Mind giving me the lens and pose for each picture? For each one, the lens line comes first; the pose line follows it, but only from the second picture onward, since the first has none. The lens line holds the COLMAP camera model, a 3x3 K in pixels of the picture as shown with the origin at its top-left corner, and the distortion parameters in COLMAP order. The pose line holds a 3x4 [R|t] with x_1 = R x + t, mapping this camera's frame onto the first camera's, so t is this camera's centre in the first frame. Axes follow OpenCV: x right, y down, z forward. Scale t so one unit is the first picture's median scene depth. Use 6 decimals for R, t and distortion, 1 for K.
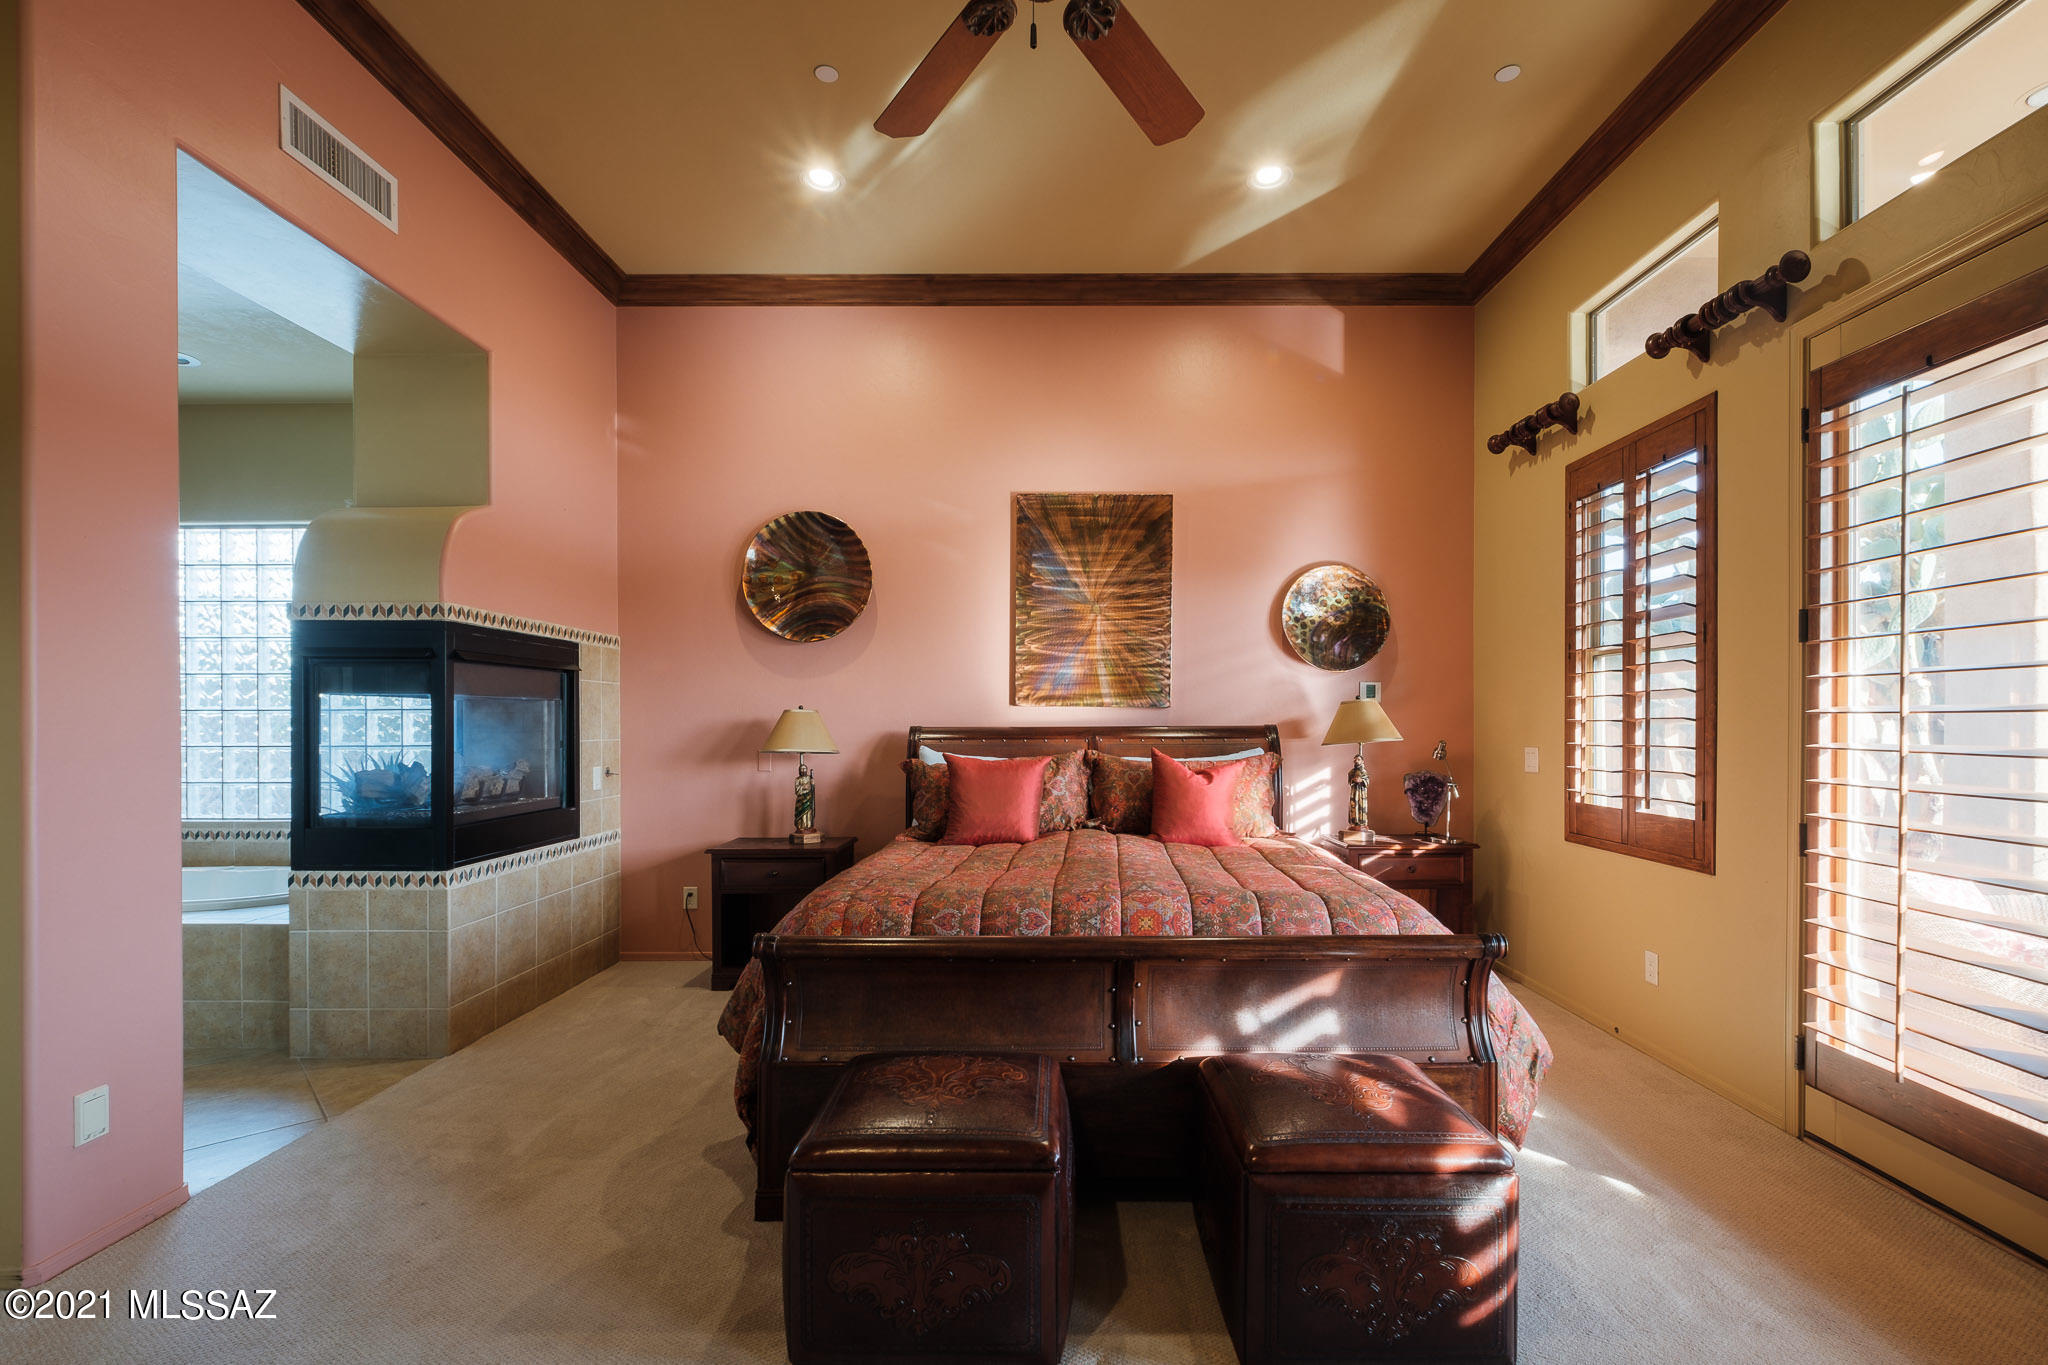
lens RADIAL K [[908.0, 0, 1052.2], [0, 908.0, 722.2], [0, 0, 1]] dist [-0.001671, -0.000494]
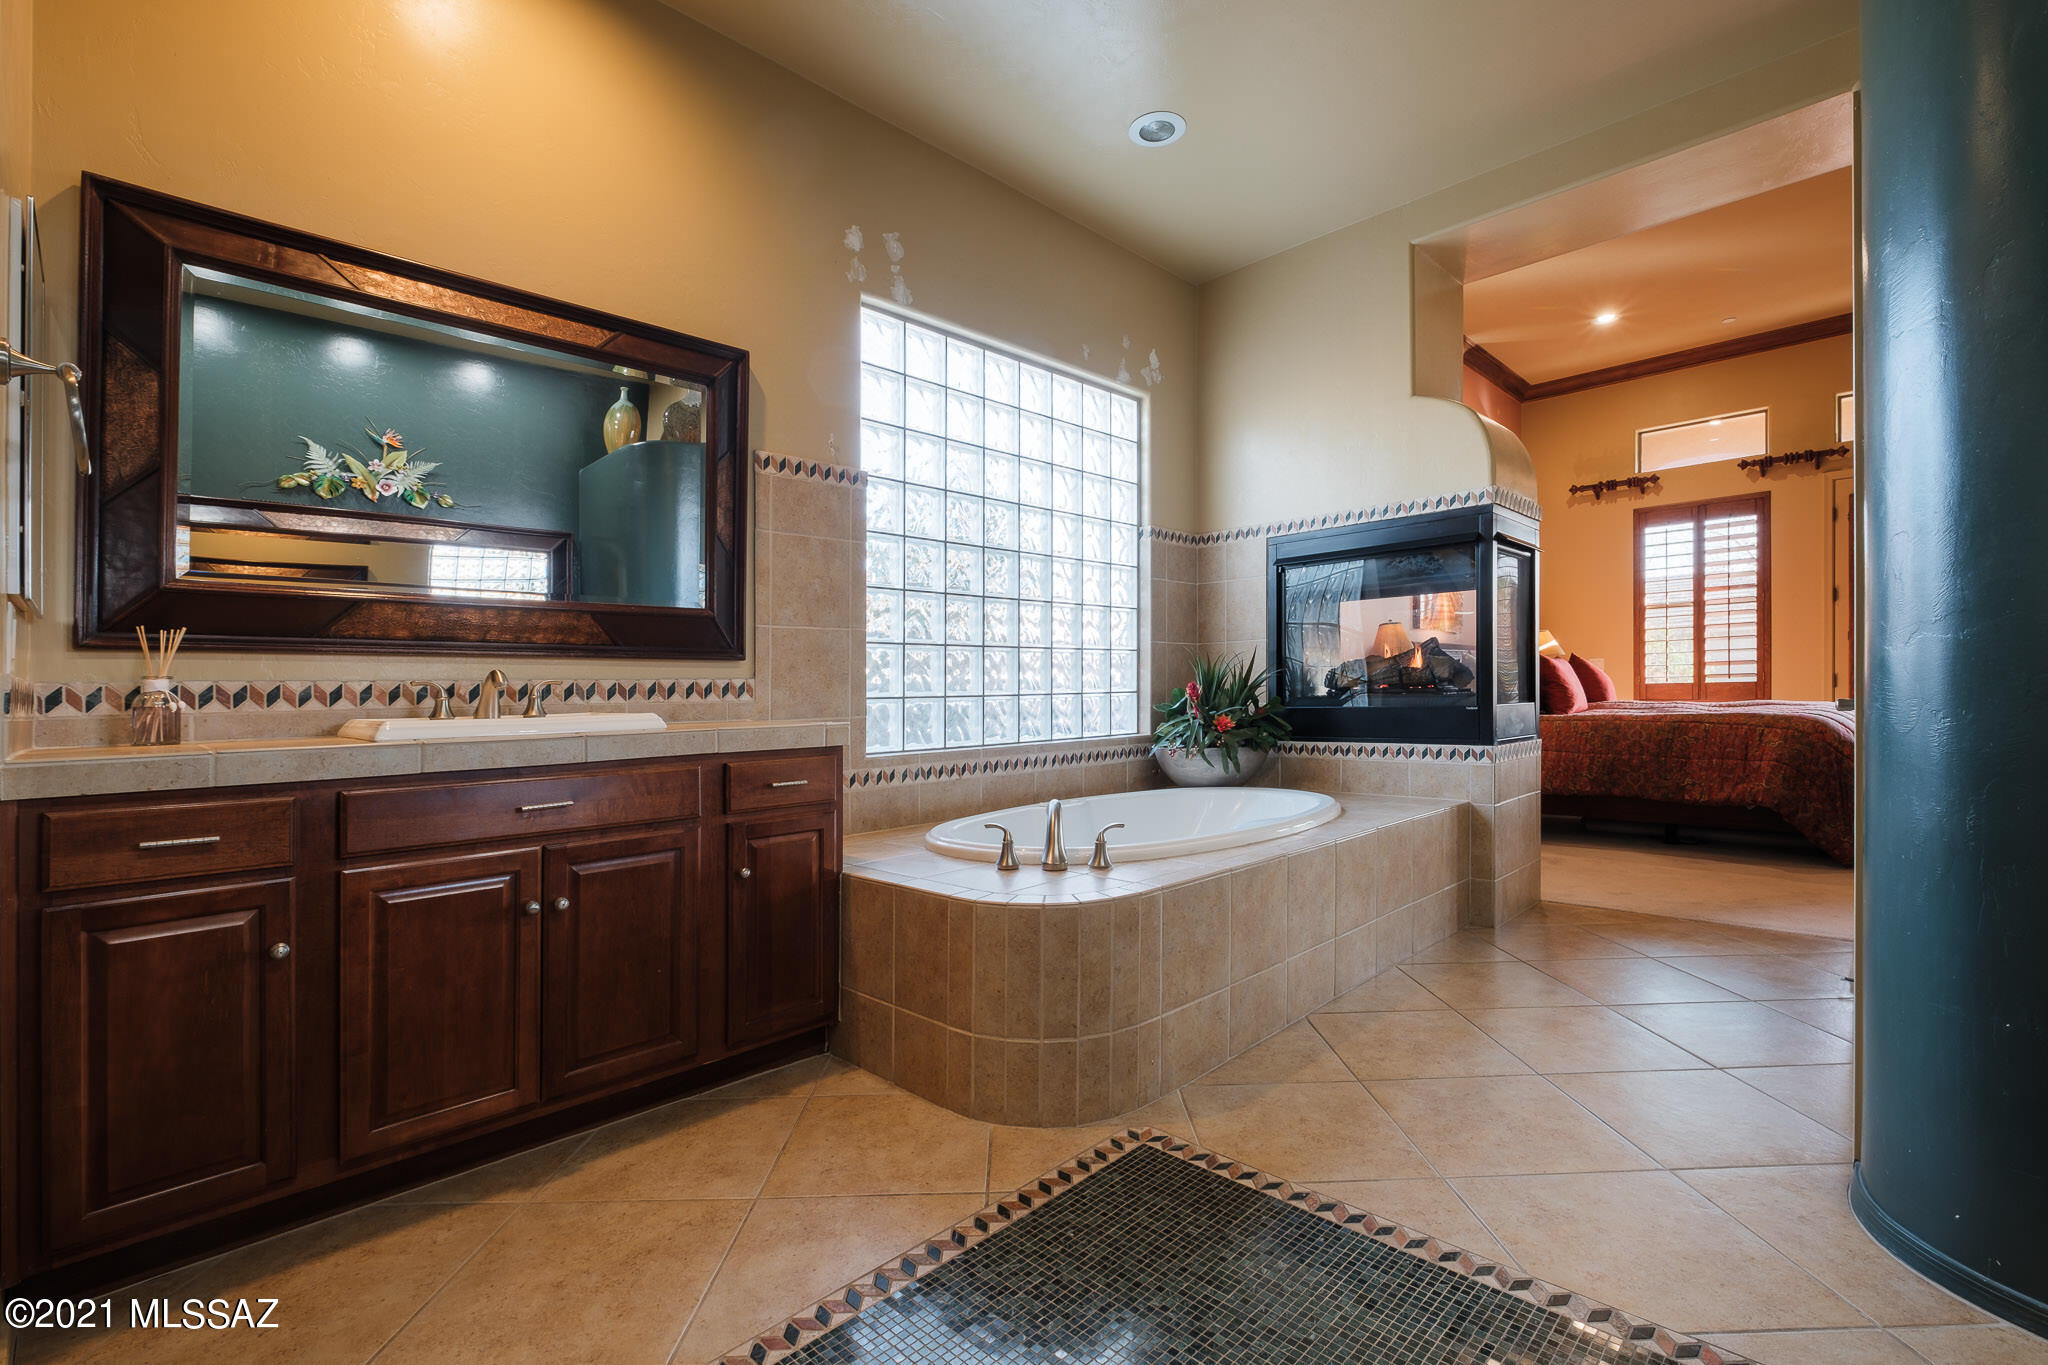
lens RADIAL K [[897.2, 0, 1050.7], [0, 897.2, 697.2], [0, 0, 1]] dist [0.003452, 0.000466]
pose [[0.699150, -0.018216, 0.714743, -1.681987], [0.021700, 0.999755, 0.004253, 0.081701], [-0.714646, 0.012537, 0.699374, 0.558965]]
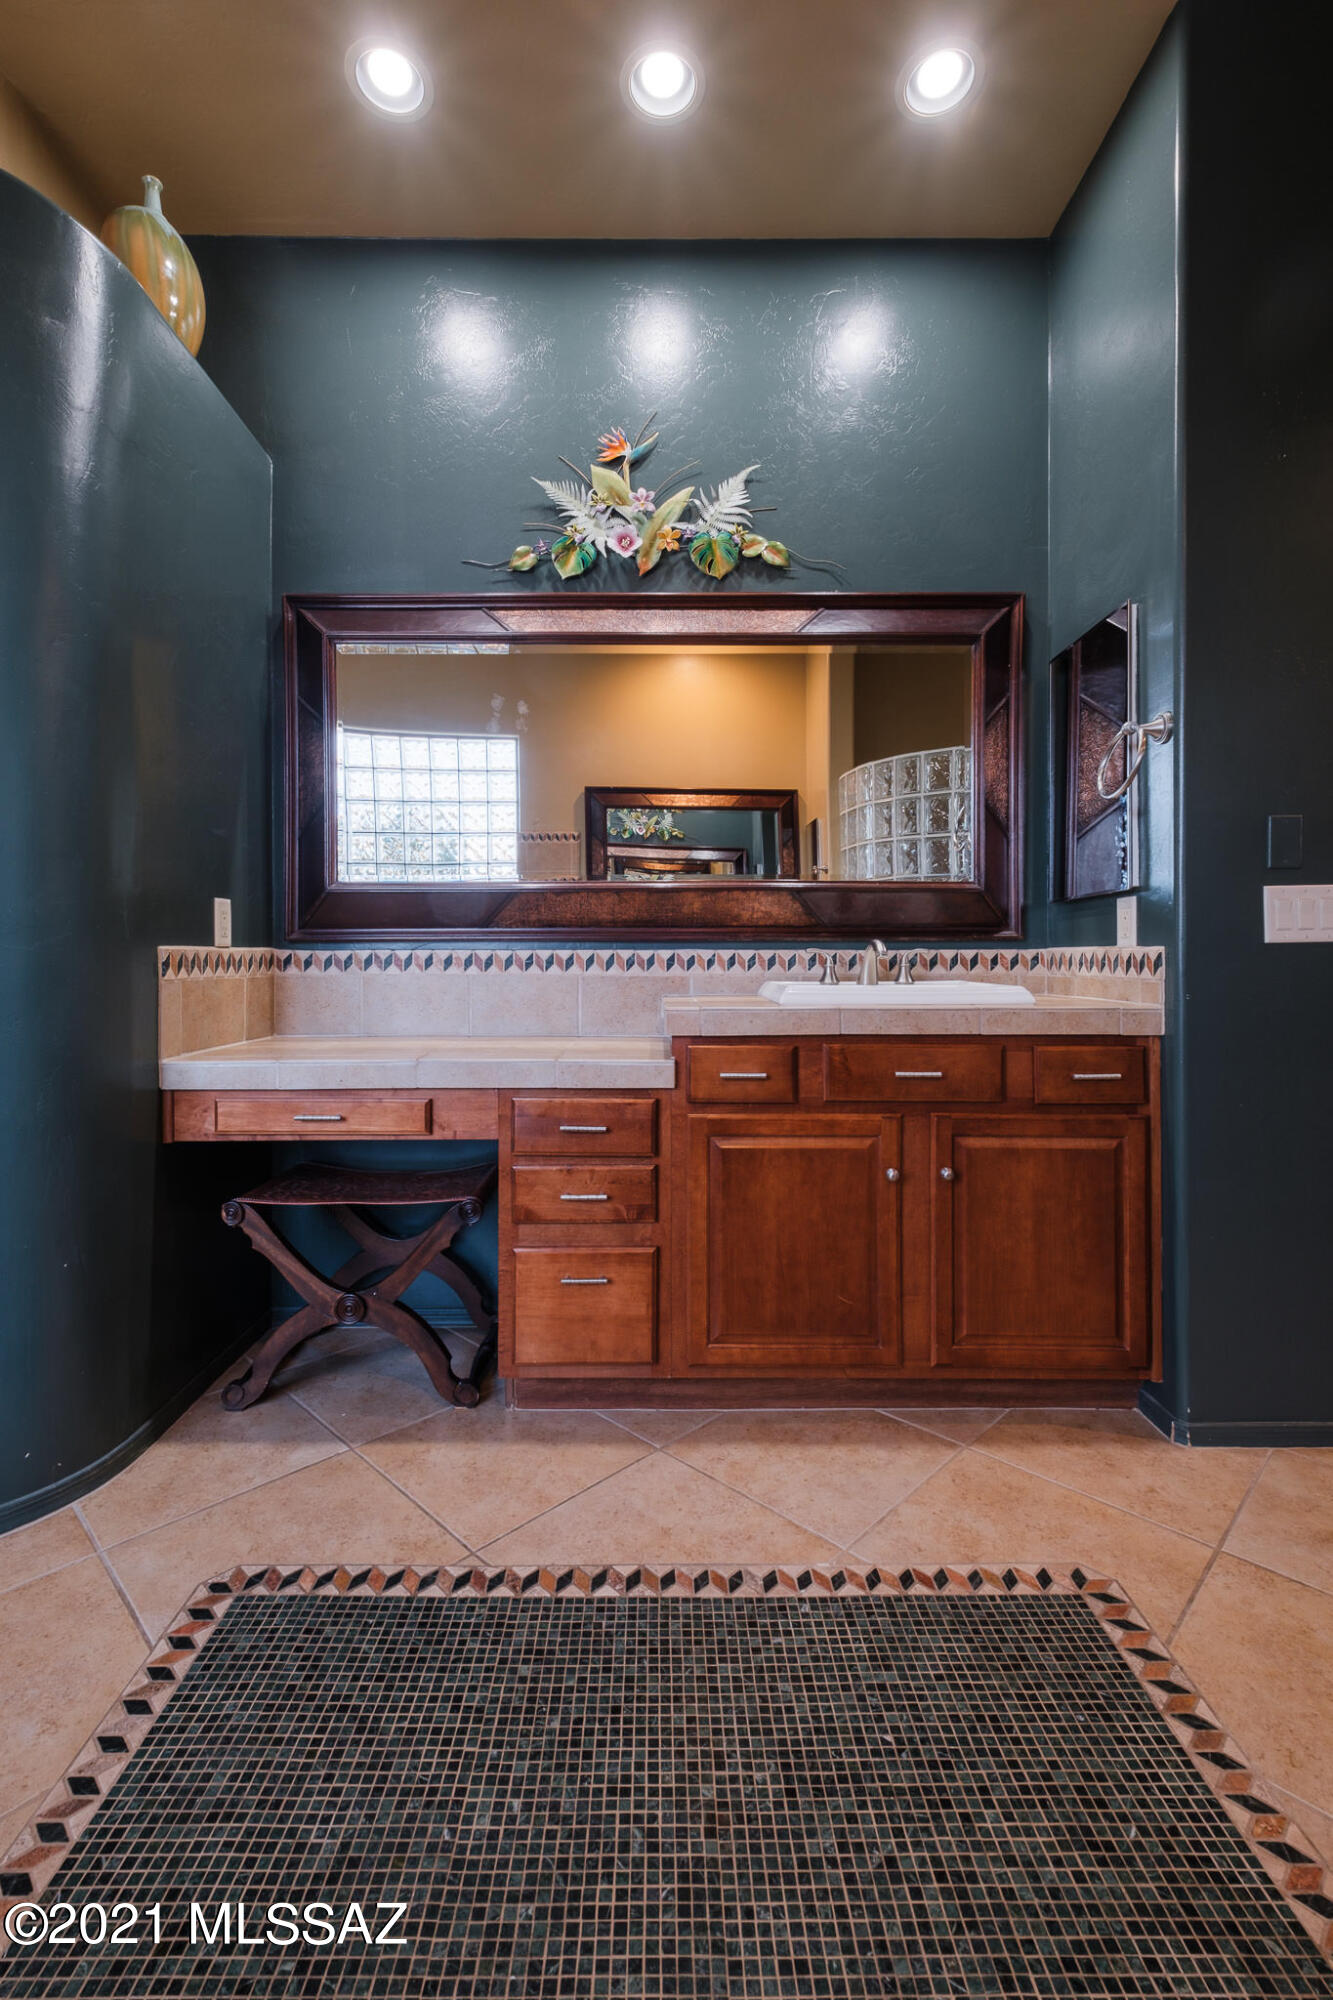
lens RADIAL K [[877.6, 0, 667.2], [0, 877.6, 966.3], [0, 0, 1]] dist [0.012303, -0.003013]
pose [[-0.999983, 0.003769, 0.004404, -1.474184], [0.003801, 0.999965, 0.007390, 0.073496], [-0.004376, 0.007407, -0.999963, 0.947465]]
